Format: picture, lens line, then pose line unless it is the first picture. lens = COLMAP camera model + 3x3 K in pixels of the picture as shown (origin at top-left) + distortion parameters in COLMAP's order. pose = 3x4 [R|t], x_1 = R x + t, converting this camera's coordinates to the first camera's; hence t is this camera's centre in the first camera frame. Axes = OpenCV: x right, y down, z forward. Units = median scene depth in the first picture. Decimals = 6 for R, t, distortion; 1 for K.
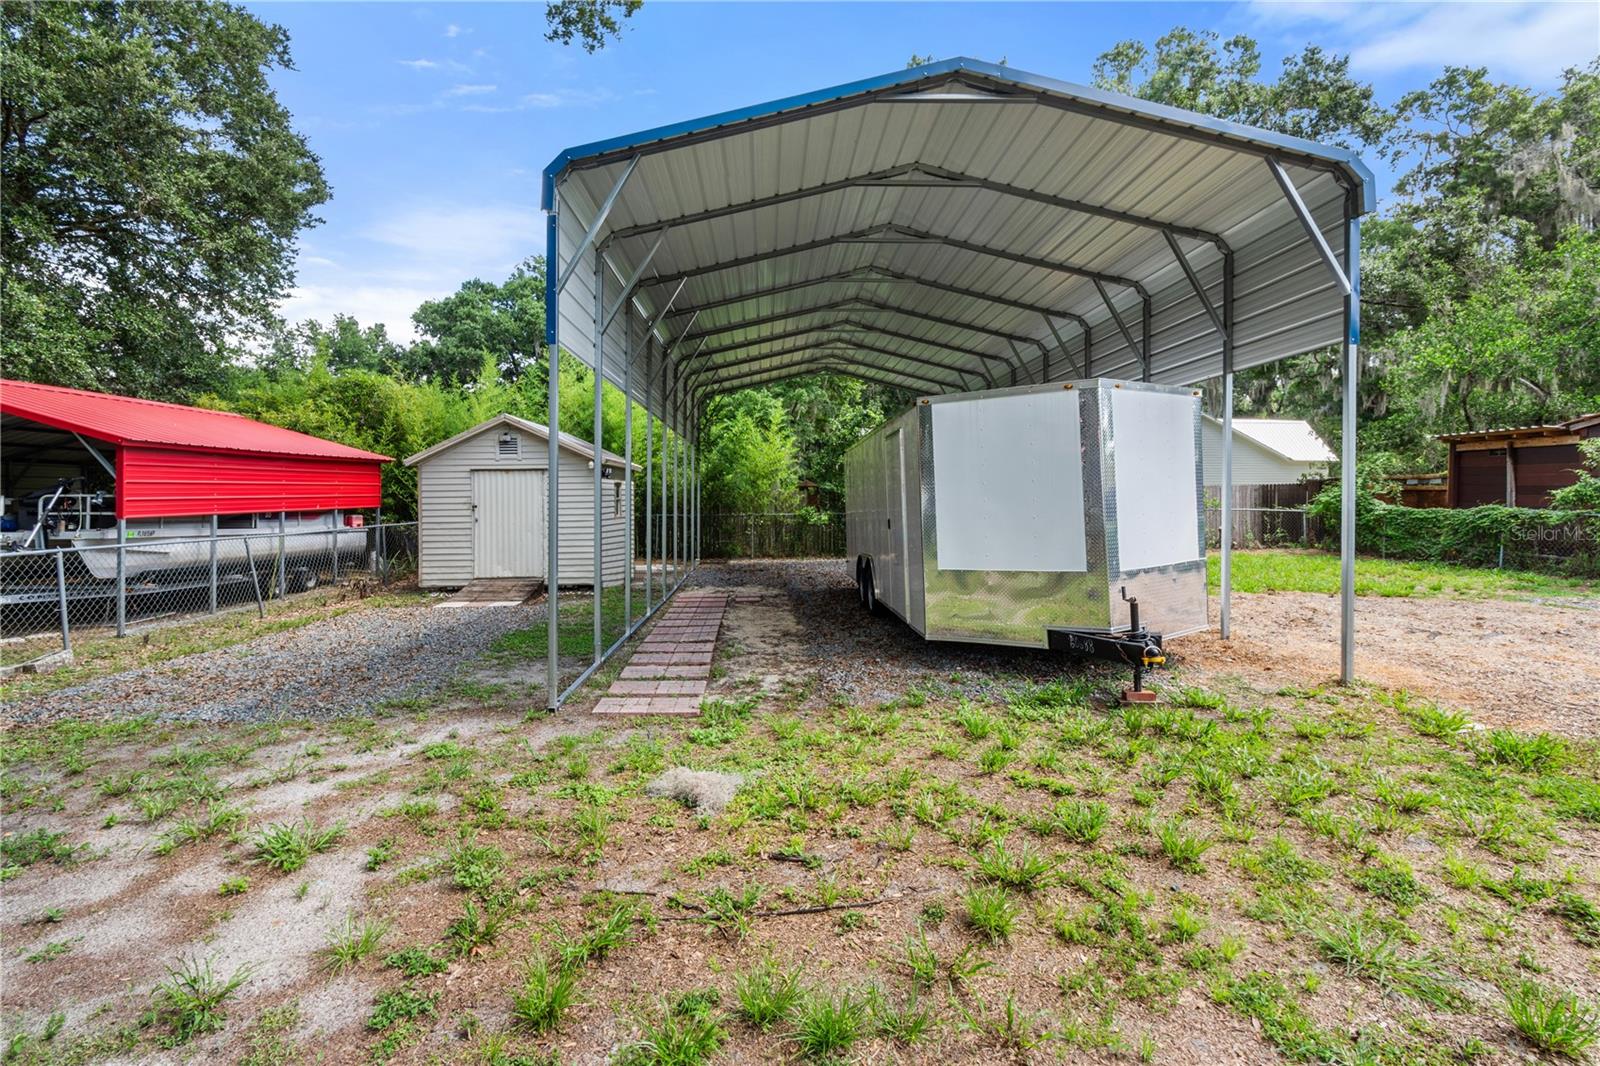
lens RADIAL K [[732.1, 0, 794.8], [0, 732.1, 487.3], [0, 0, 1]] dist [0.000322, 0.000082]
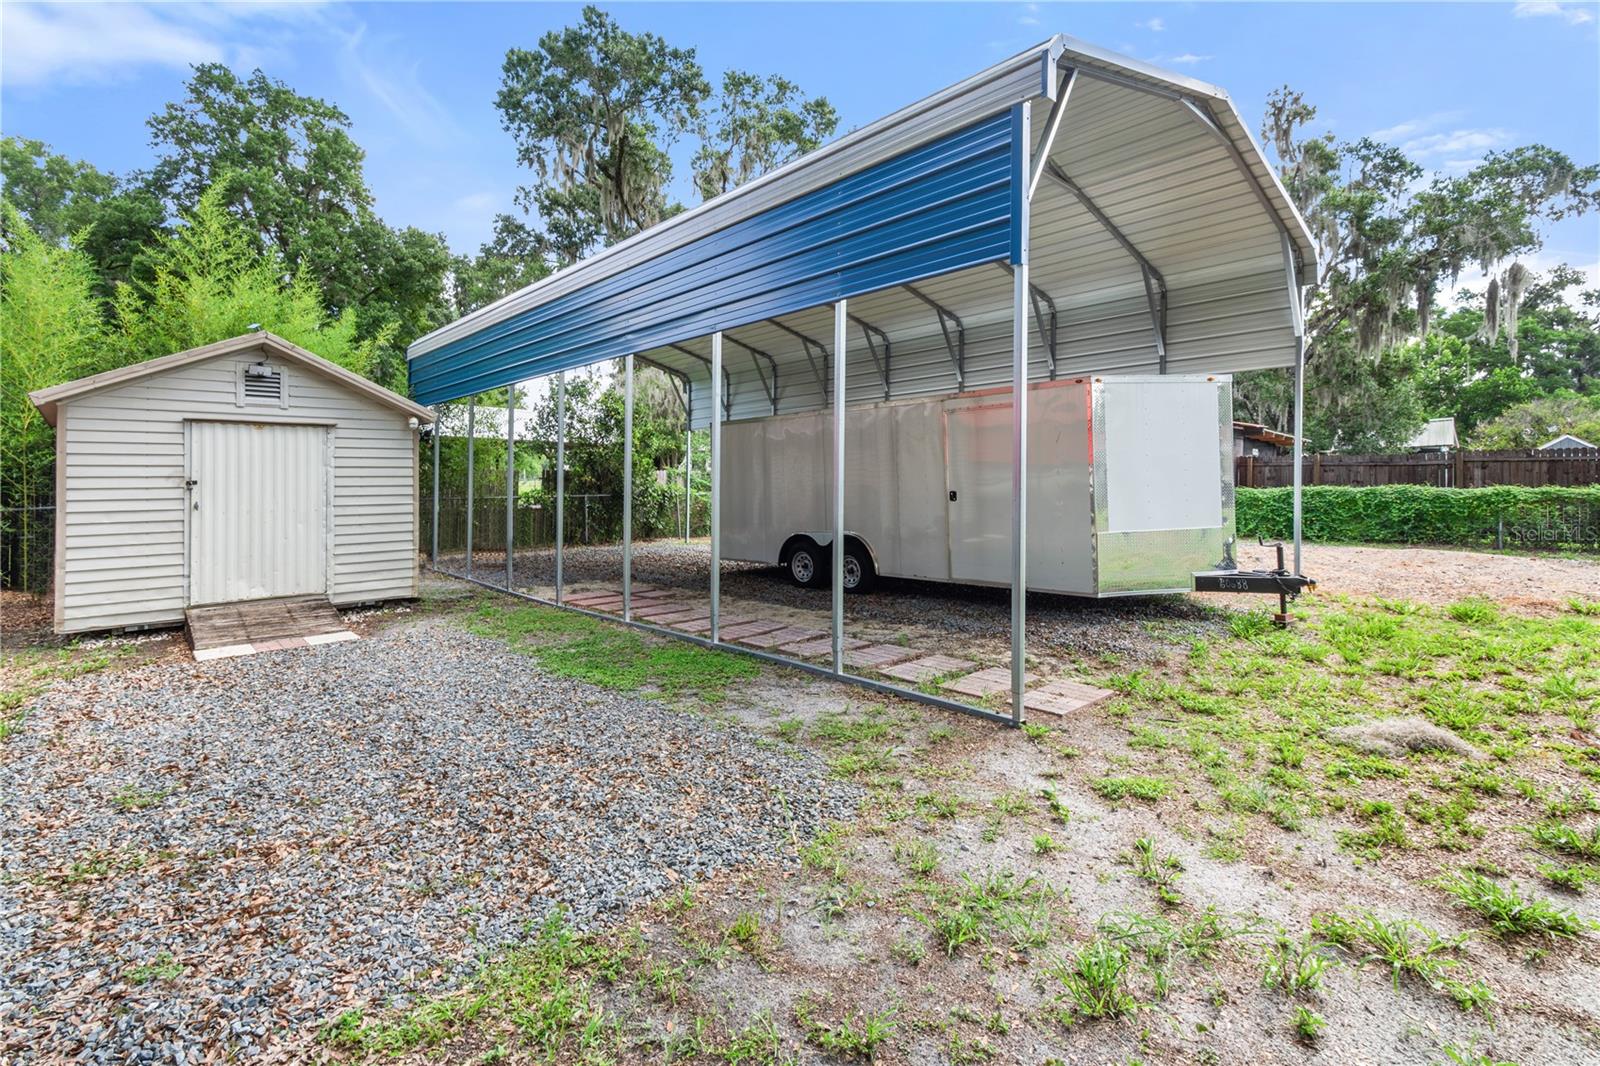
lens RADIAL K [[732.1, 0, 794.8], [0, 732.1, 487.3], [0, 0, 1]] dist [0.000322, 0.000082]
pose [[0.753989, -0.004321, 0.656873, -0.459957], [-0.010052, 0.999785, 0.018114, 0.014325], [-0.656811, -0.020260, 0.753783, 0.246230]]
